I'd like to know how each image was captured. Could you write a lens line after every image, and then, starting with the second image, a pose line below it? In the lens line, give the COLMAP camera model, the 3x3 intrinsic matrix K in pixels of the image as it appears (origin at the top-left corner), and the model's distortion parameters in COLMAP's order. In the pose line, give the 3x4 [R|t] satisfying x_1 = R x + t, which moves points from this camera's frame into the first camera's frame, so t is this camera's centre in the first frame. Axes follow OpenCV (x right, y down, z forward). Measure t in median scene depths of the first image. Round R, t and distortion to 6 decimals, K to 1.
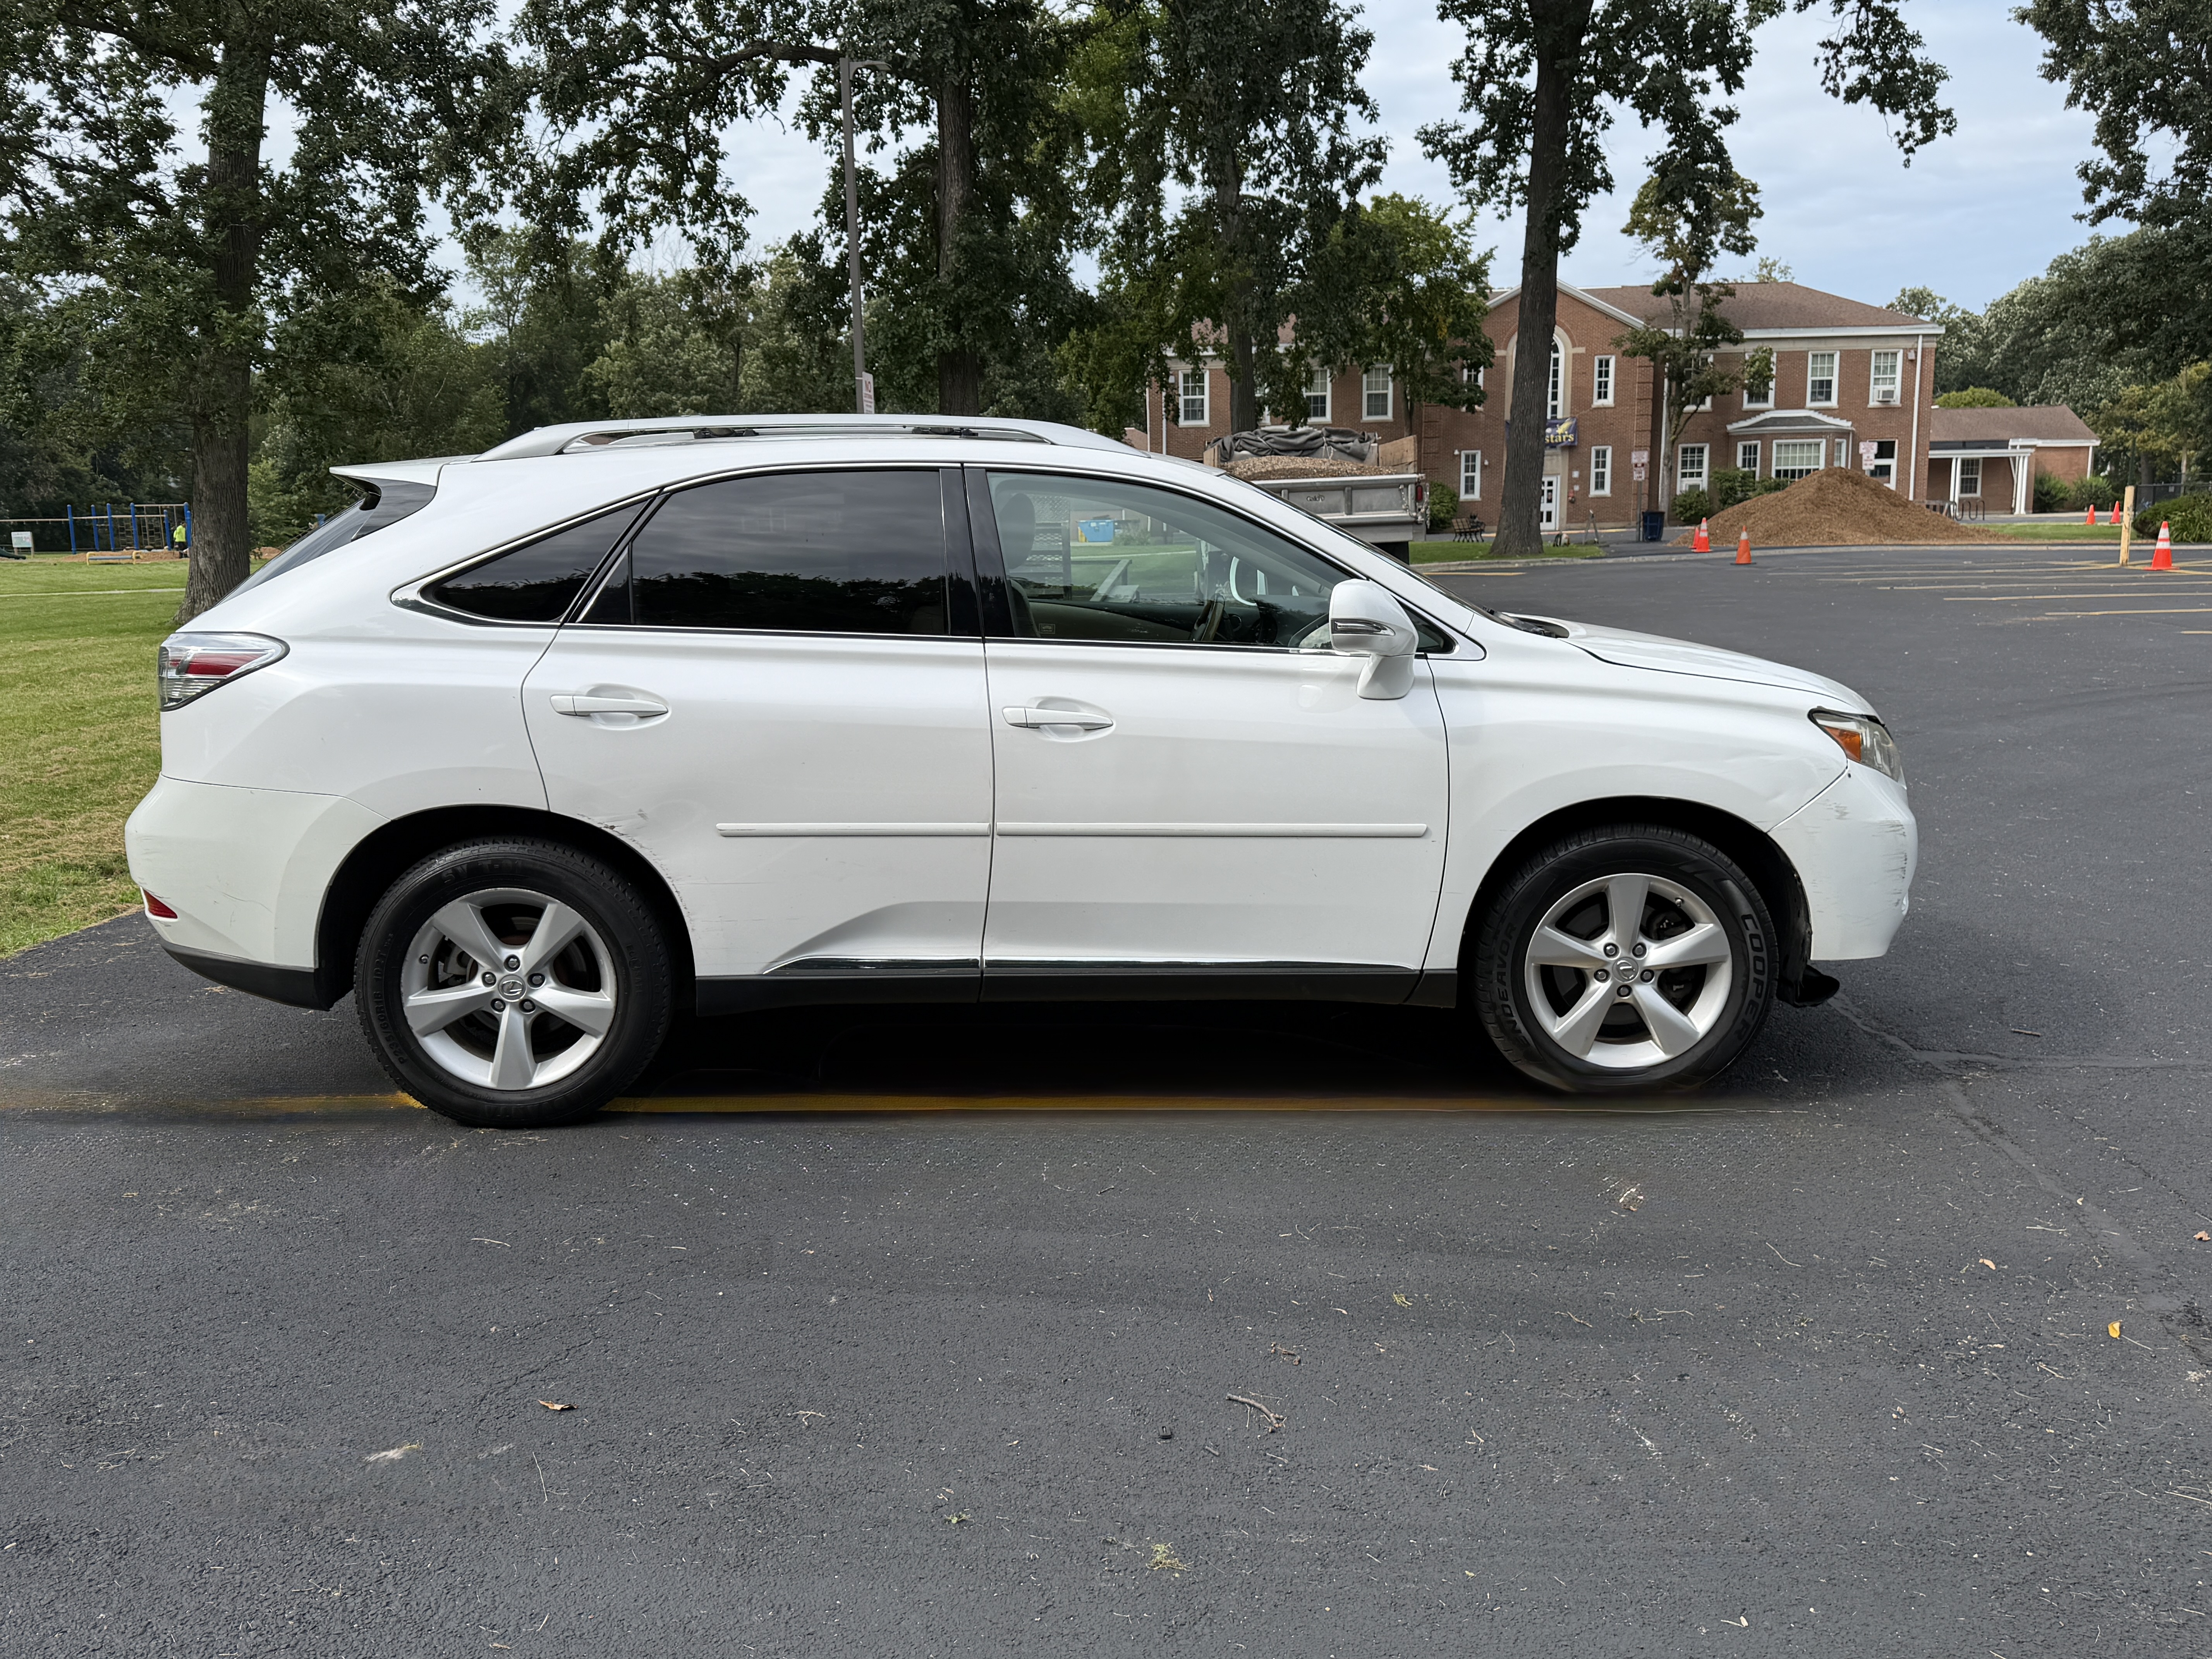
lens RADIAL K [[1806.1, 0, 1095.7], [0, 1806.1, 846.1], [0, 0, 1]] dist [0.069567, -0.088219]
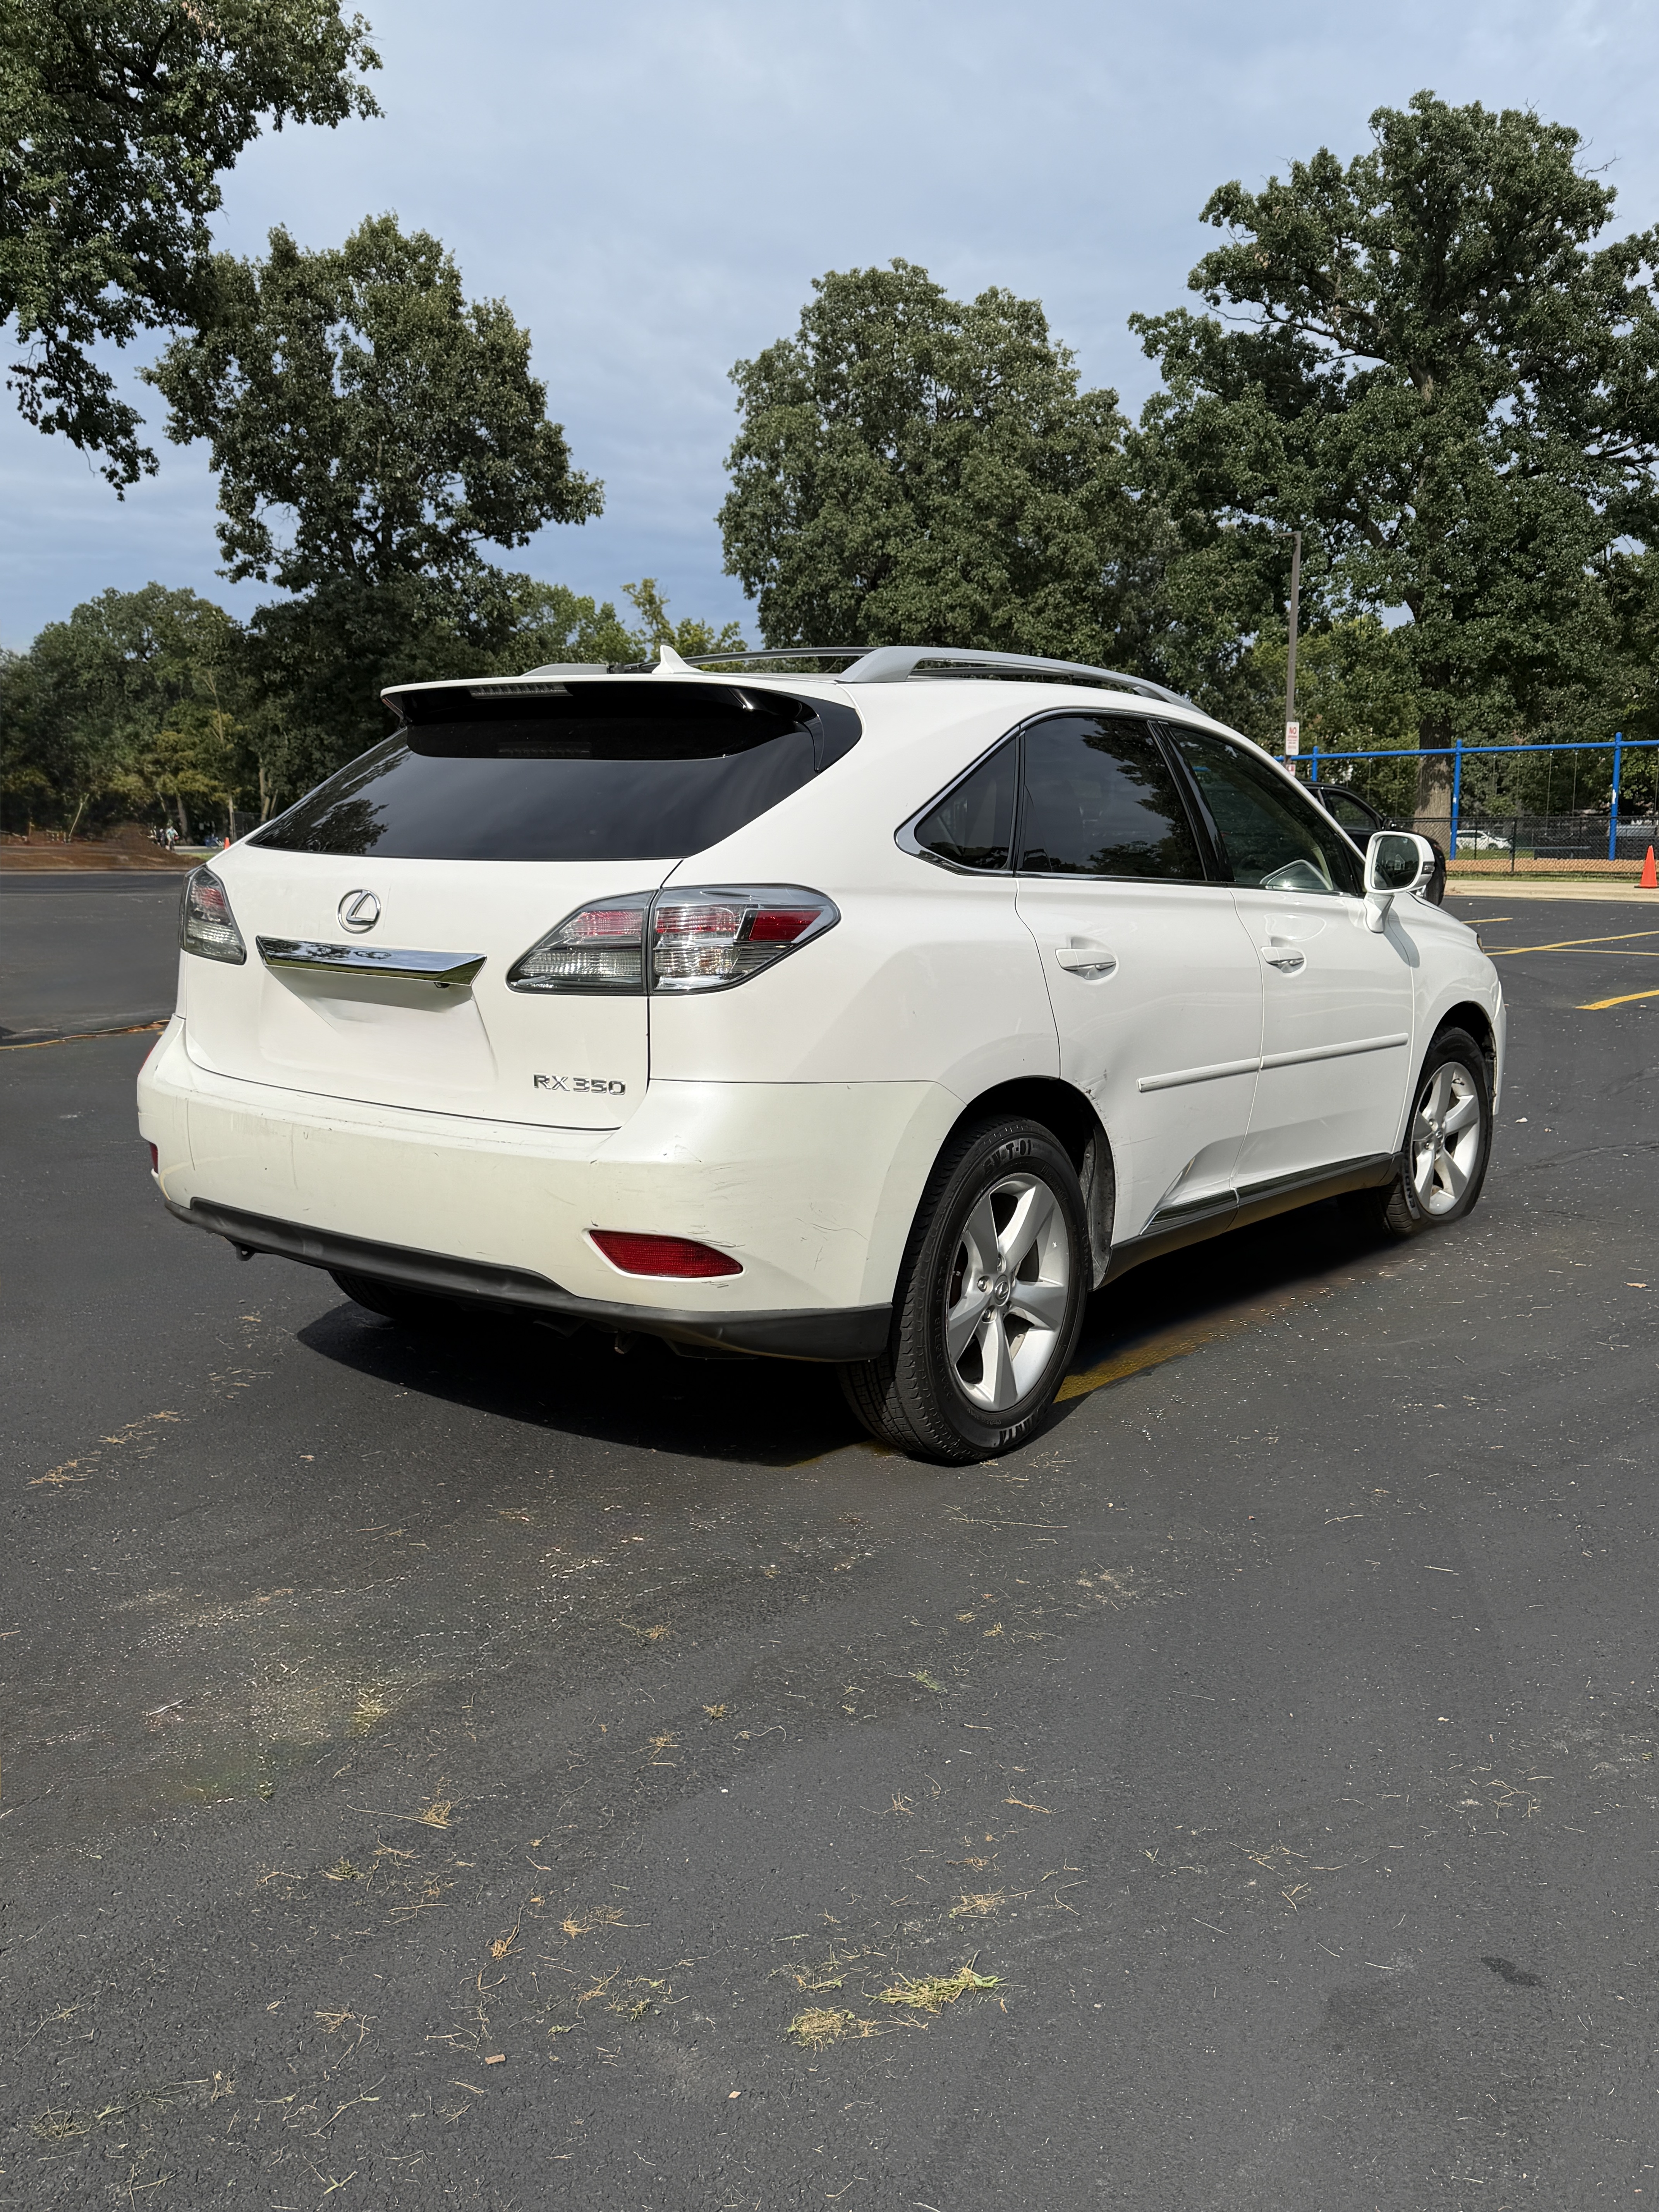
lens RADIAL K [[1806.1, 0, 829.5], [0, 1806.1, 1106.0], [0, 0, 1]] dist [0.069567, -0.088219]
pose [[0.643710, -0.098857, 0.758857, -0.113595], [0.128447, 0.991511, 0.020209, -0.004137], [-0.754413, 0.084464, 0.650944, 0.055342]]
